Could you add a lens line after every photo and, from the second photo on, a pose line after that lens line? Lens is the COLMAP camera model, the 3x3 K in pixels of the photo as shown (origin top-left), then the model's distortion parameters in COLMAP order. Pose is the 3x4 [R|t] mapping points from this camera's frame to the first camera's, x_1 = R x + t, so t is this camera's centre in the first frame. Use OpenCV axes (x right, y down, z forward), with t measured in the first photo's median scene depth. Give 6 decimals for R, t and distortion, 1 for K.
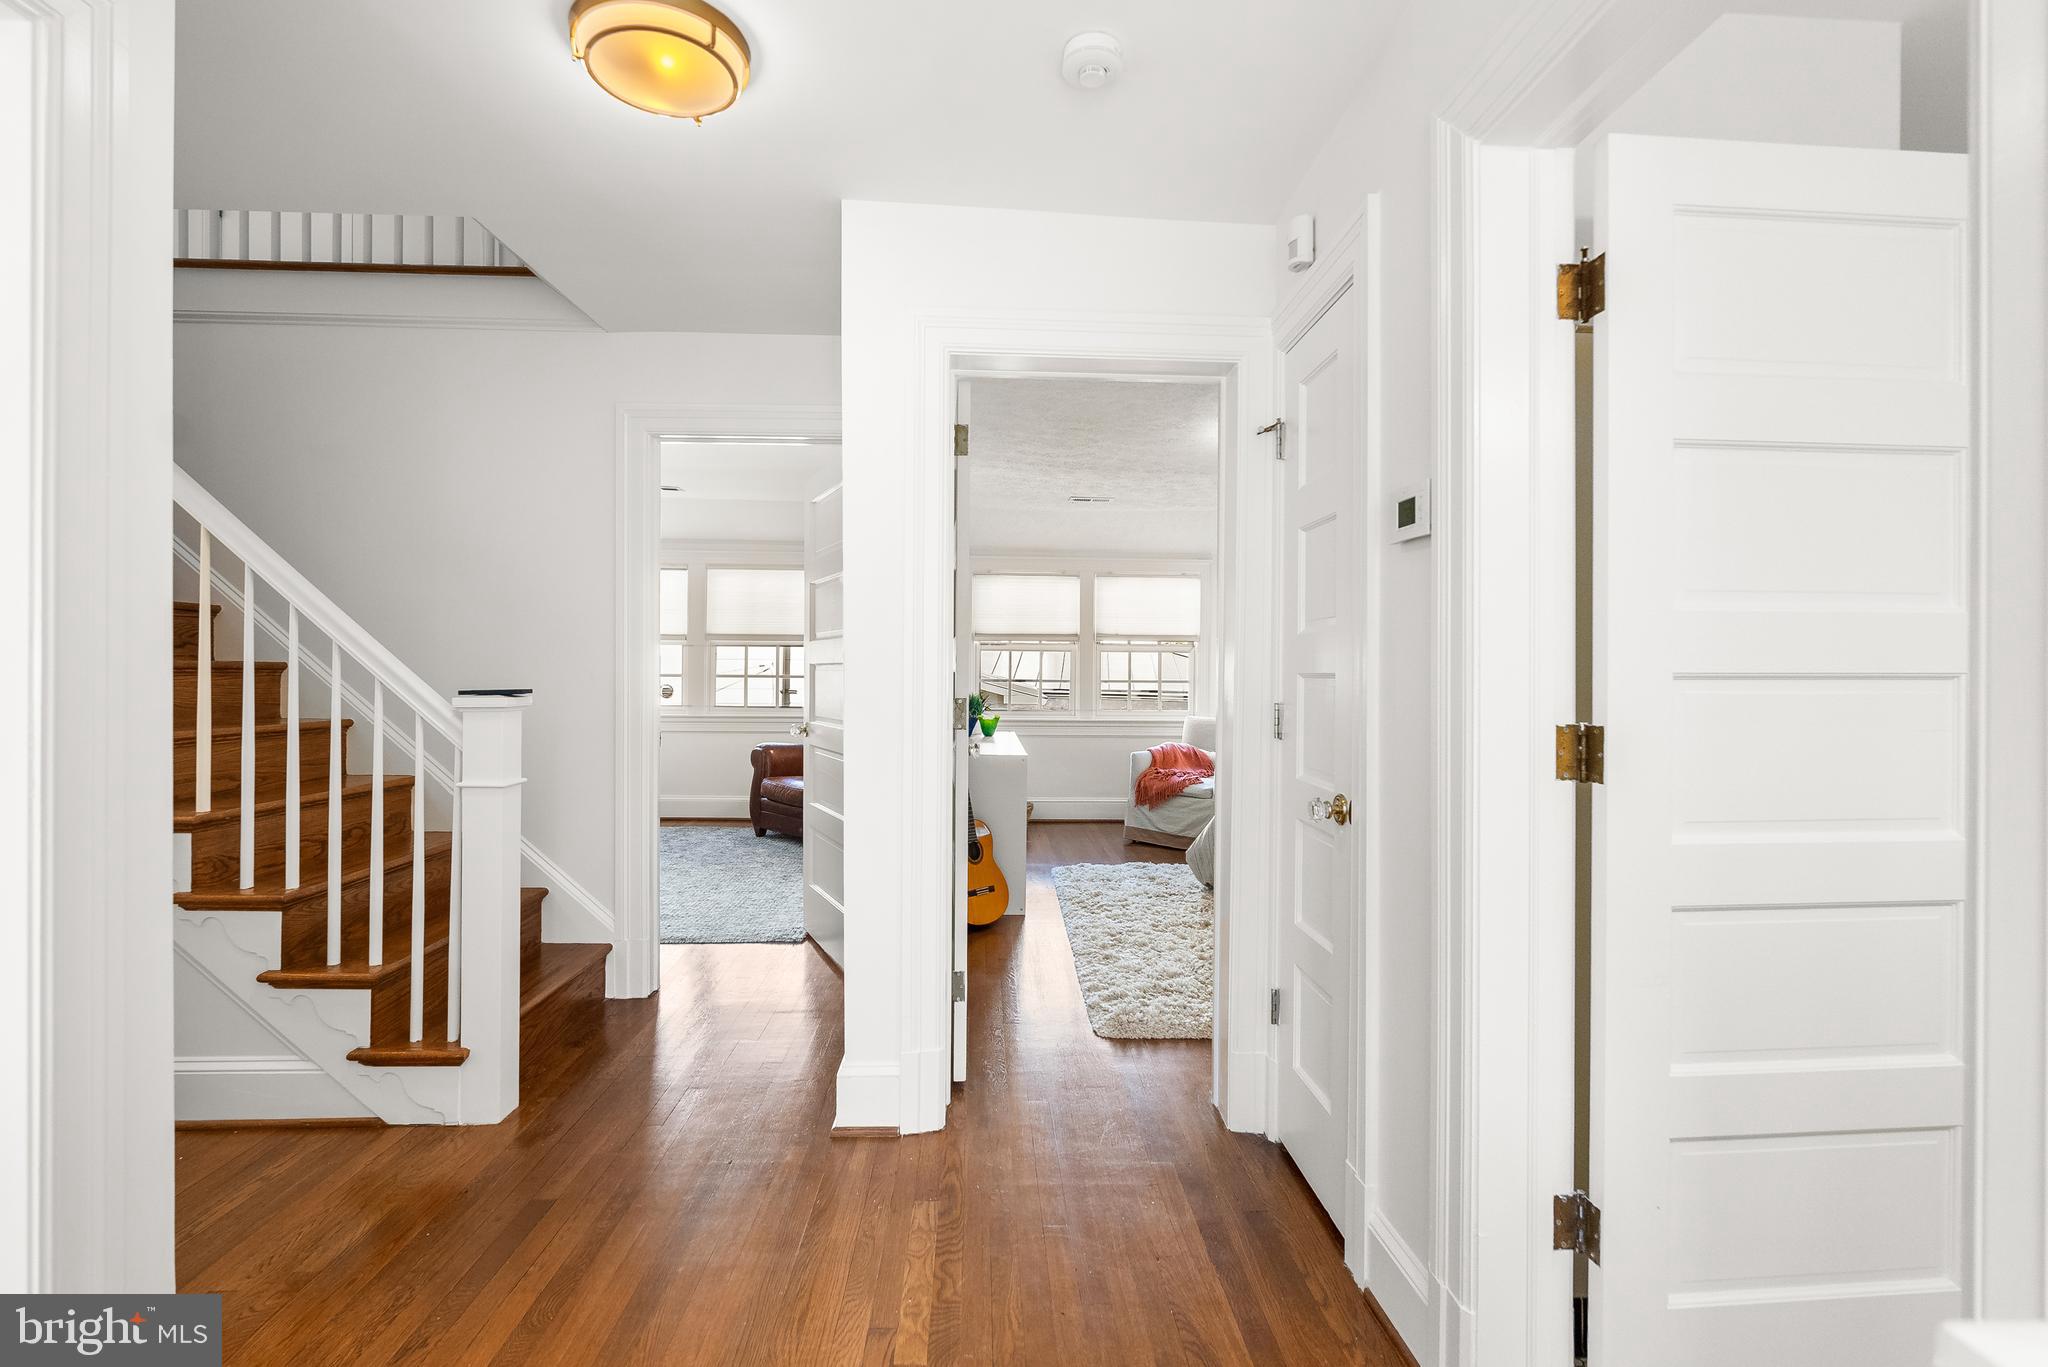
lens RADIAL K [[938.9, 0, 1028.2], [0, 938.9, 667.1], [0, 0, 1]] dist [0.003955, 0.000151]
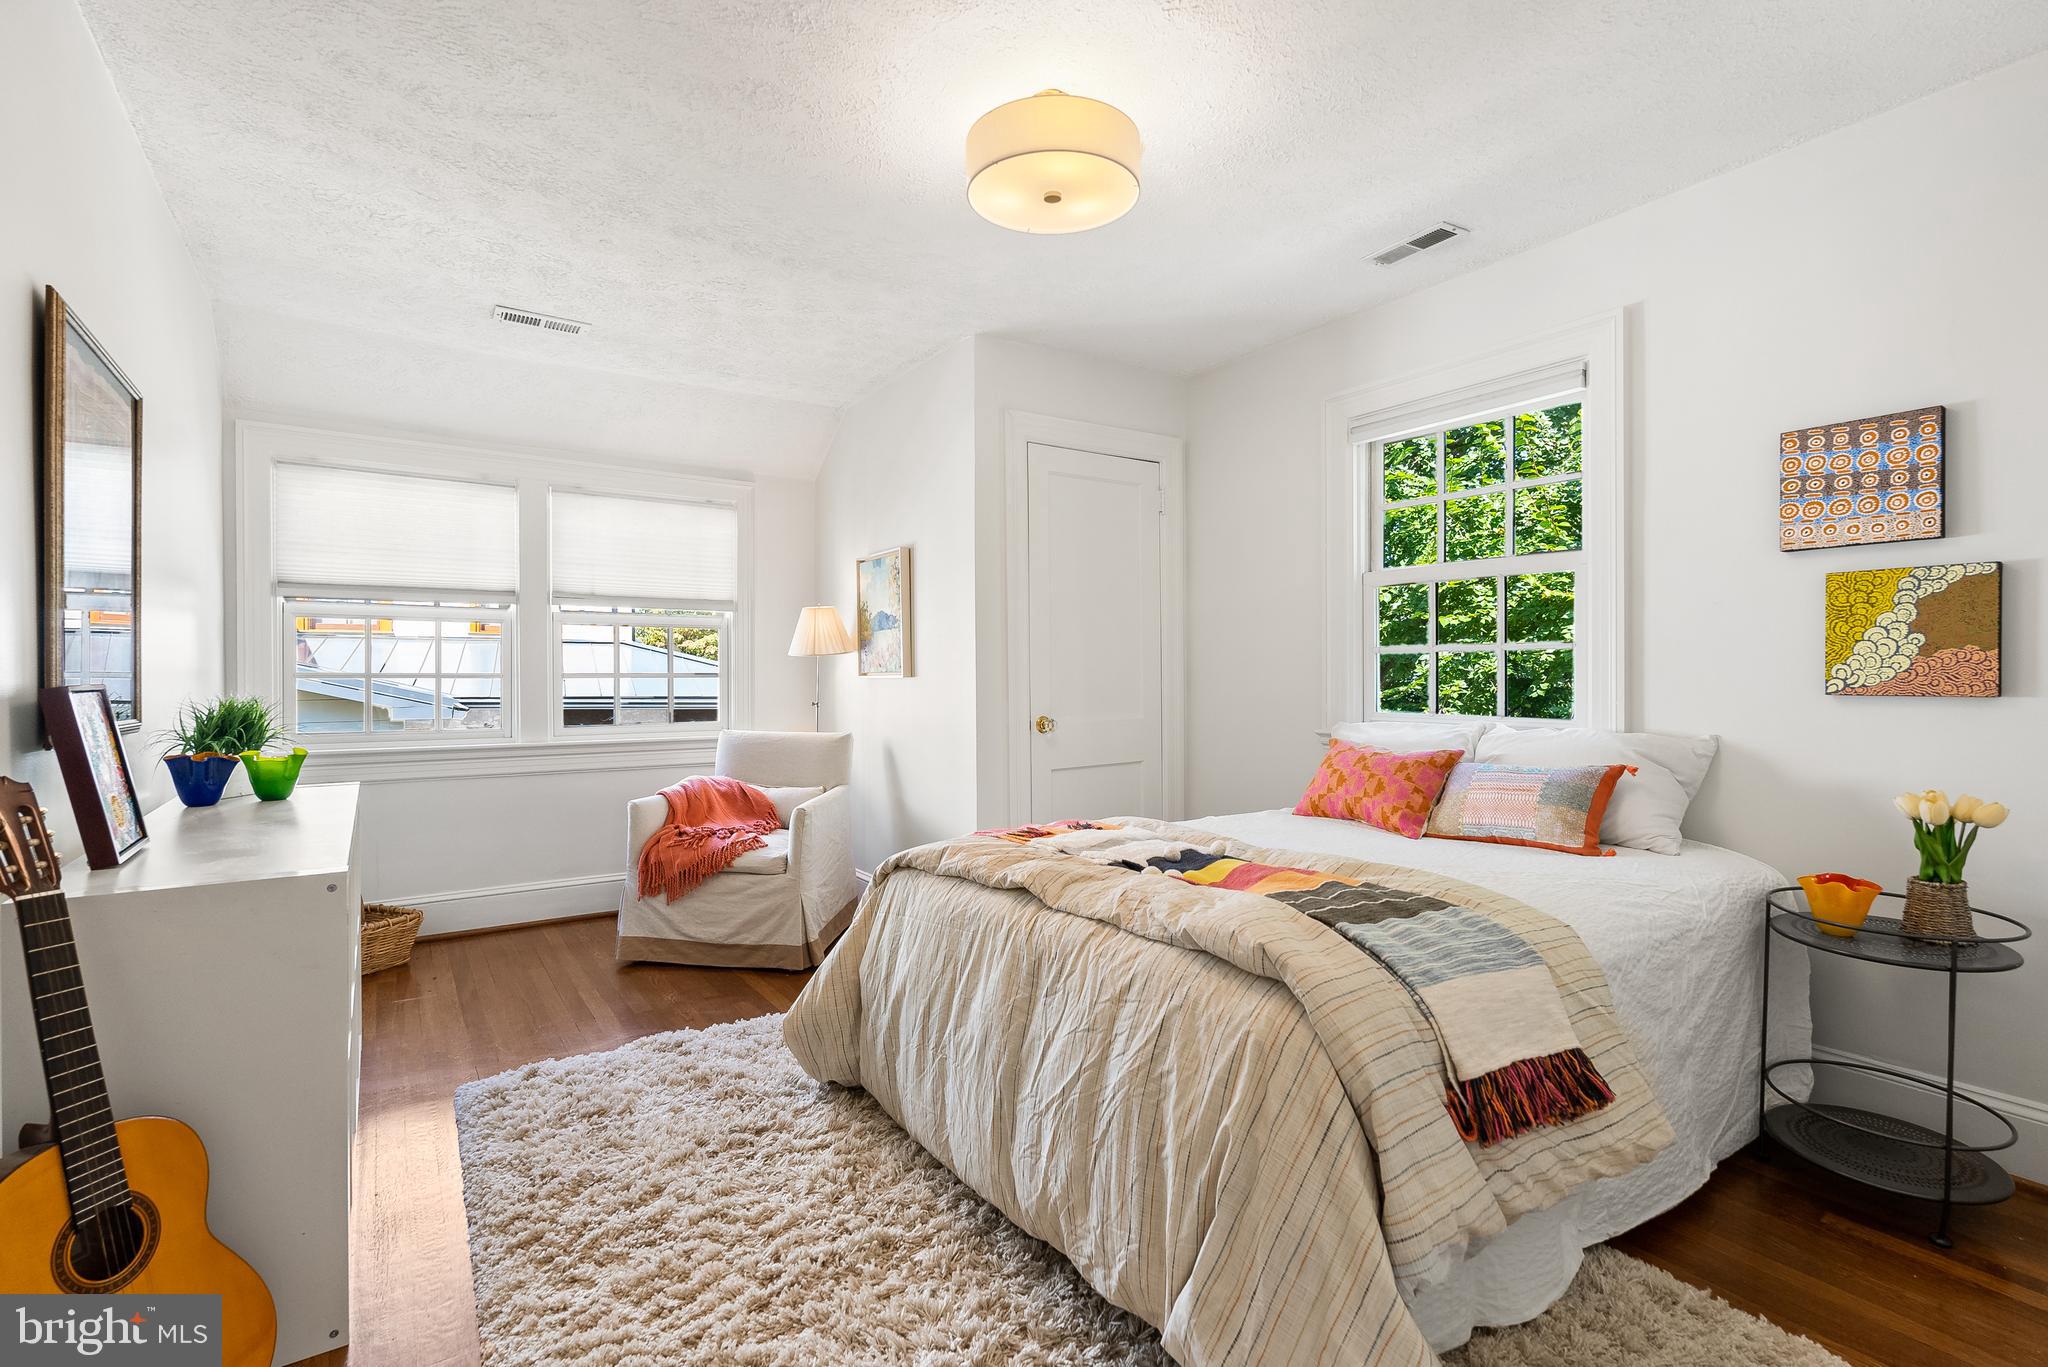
lens RADIAL K [[938.9, 0, 1034.0], [0, 938.9, 670.6], [0, 0, 1]] dist [0.003955, 0.000151]
pose [[0.848907, -0.008727, 0.528470, 0.020757], [0.012038, 0.999924, -0.002824, 0.018693], [-0.528405, 0.008759, 0.848947, 0.401084]]
